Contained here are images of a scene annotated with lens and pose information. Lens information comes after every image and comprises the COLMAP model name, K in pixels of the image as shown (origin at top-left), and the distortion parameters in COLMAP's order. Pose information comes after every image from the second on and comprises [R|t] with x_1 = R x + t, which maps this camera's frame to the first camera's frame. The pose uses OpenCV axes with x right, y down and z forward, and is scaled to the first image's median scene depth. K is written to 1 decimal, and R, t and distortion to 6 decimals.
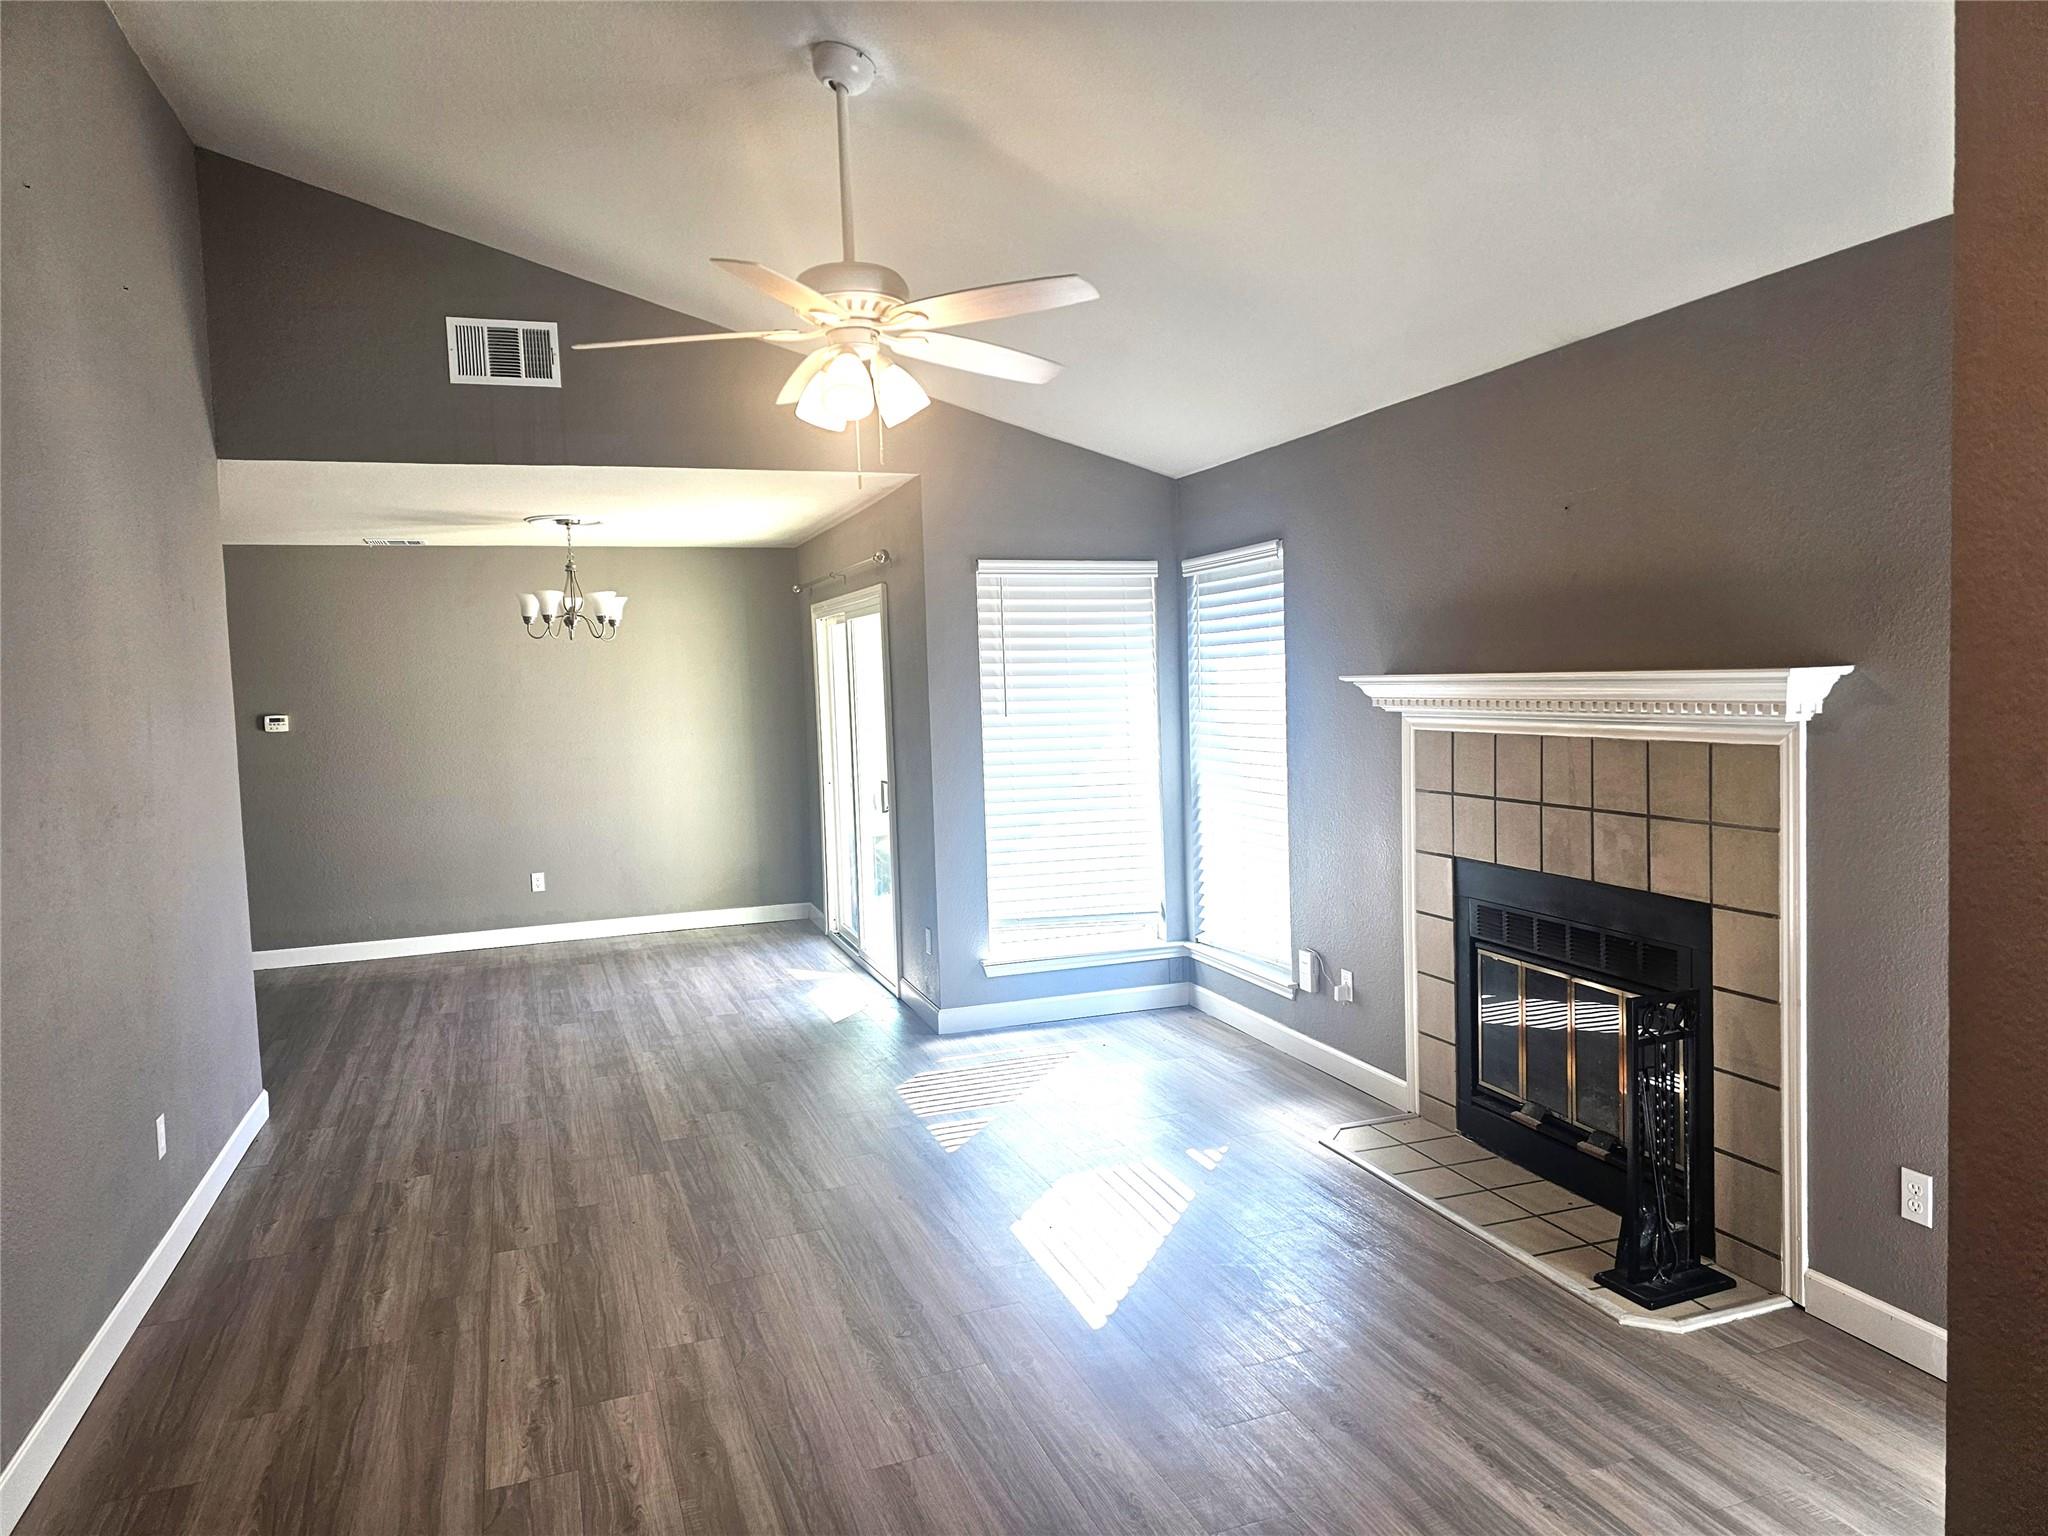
lens RADIAL K [[1367.8, 0, 1024.6], [0, 1367.8, 765.4], [0, 0, 1]] dist [-0.007828, -0.003103]
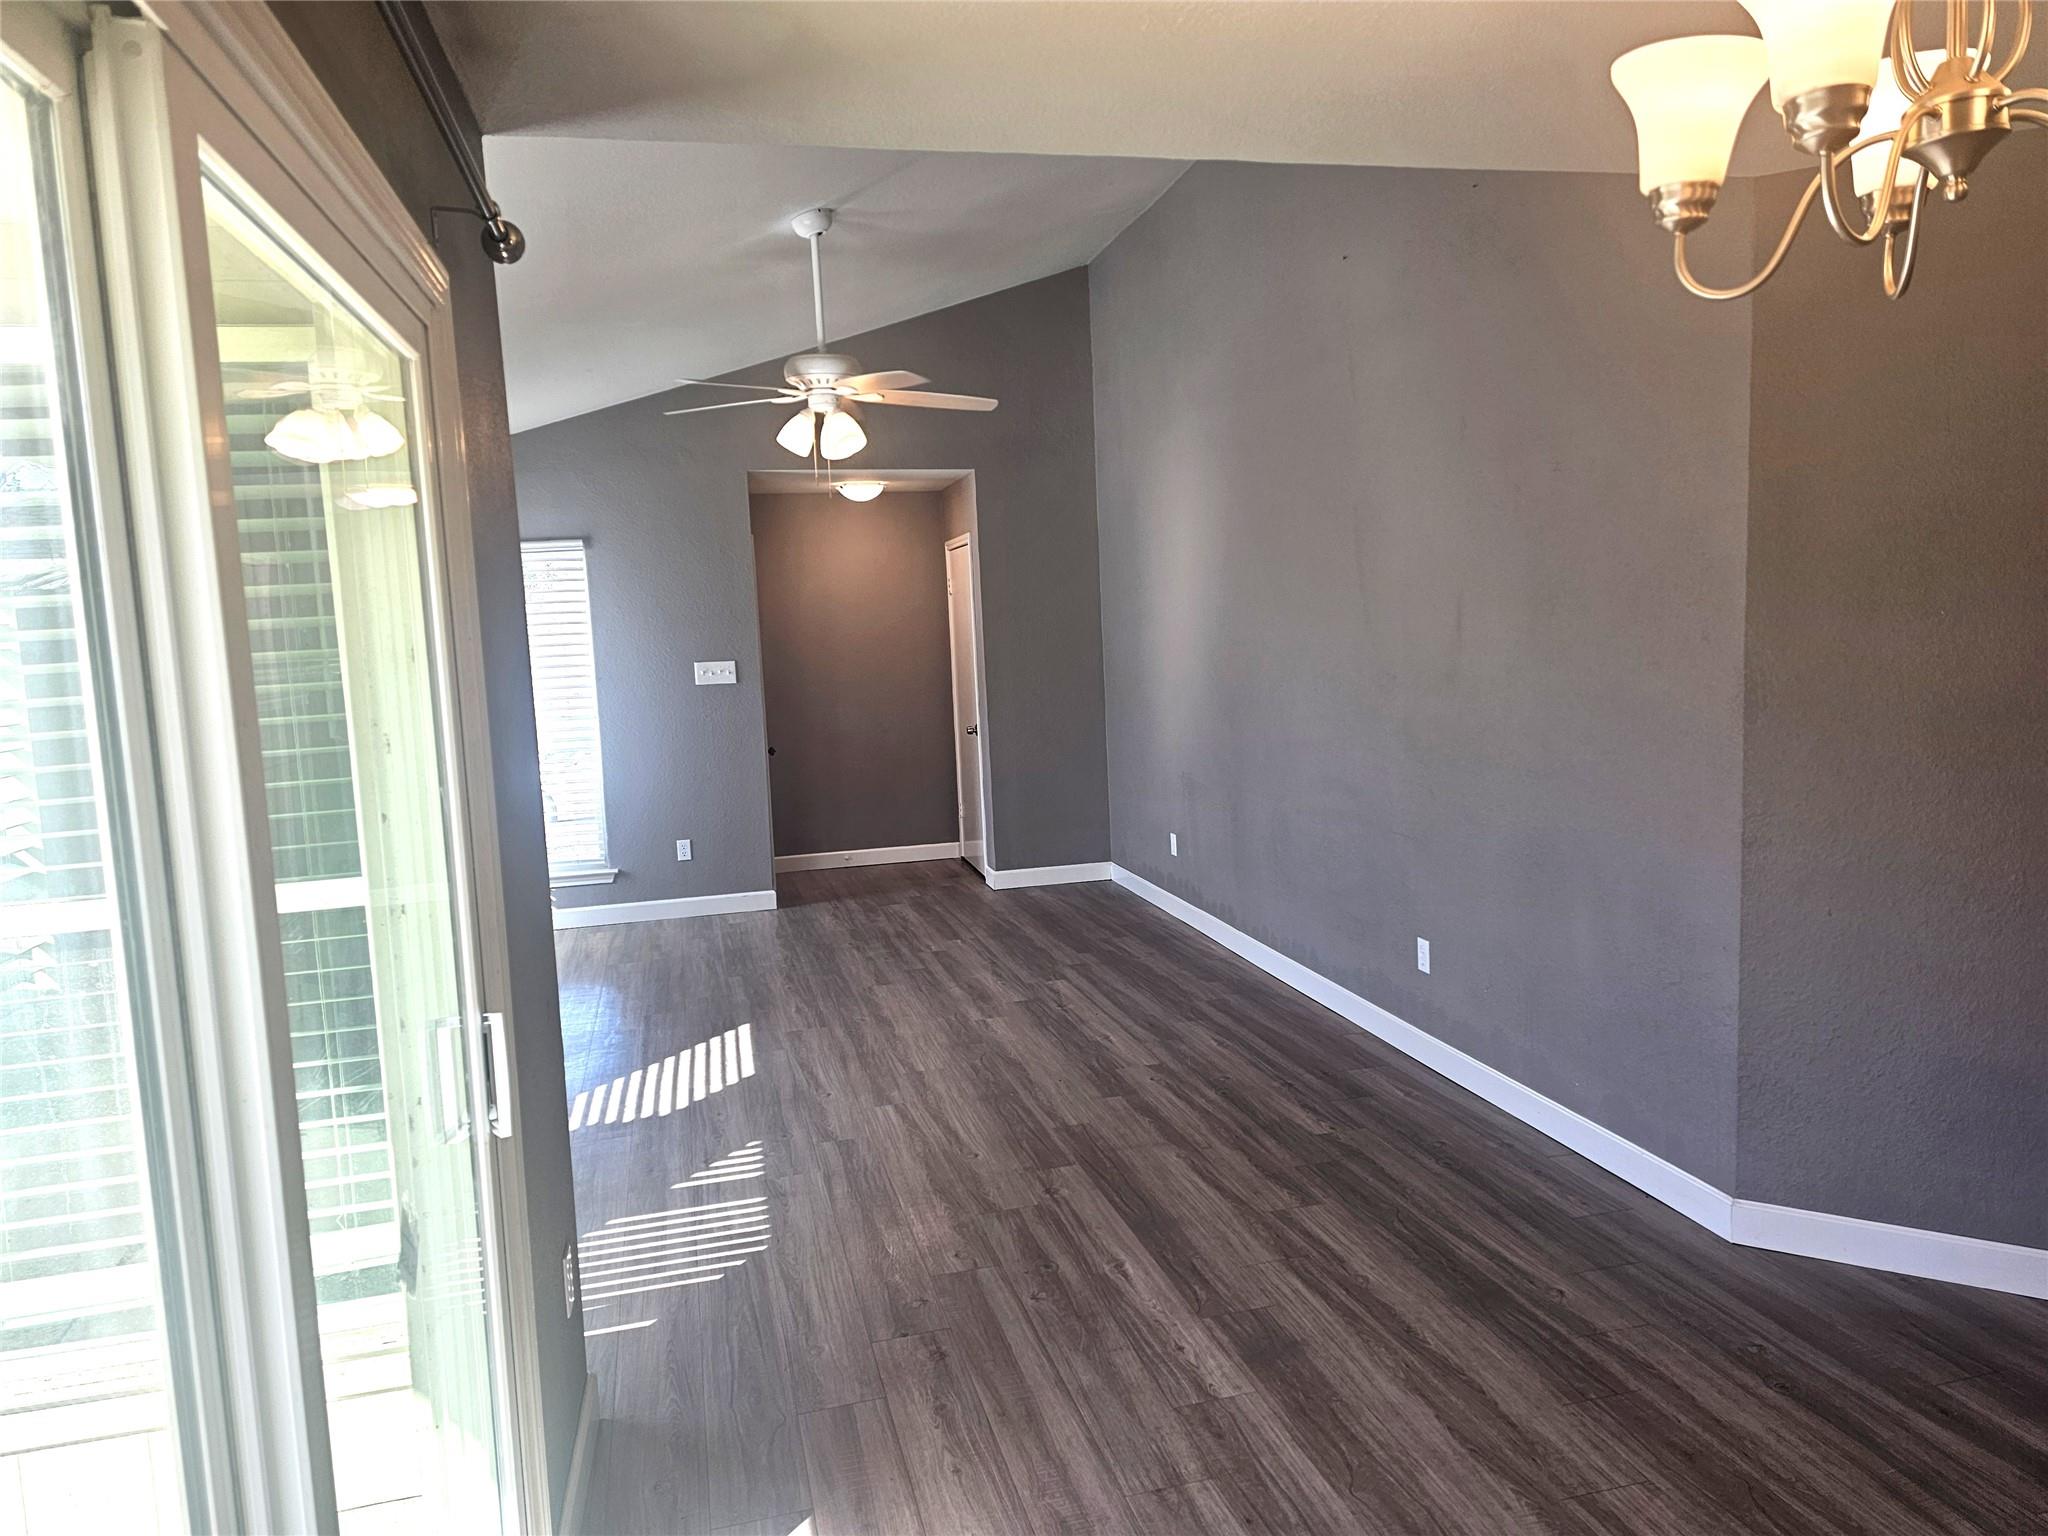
lens RADIAL K [[1367.8, 0, 1026.2], [0, 1367.8, 765.7], [0, 0, 1]] dist [-0.007828, -0.003103]
pose [[-0.992266, 0.059689, 0.108833, -0.378250], [0.077543, 0.982729, 0.168018, -0.118208], [-0.096925, 0.175157, -0.979758, 1.981143]]
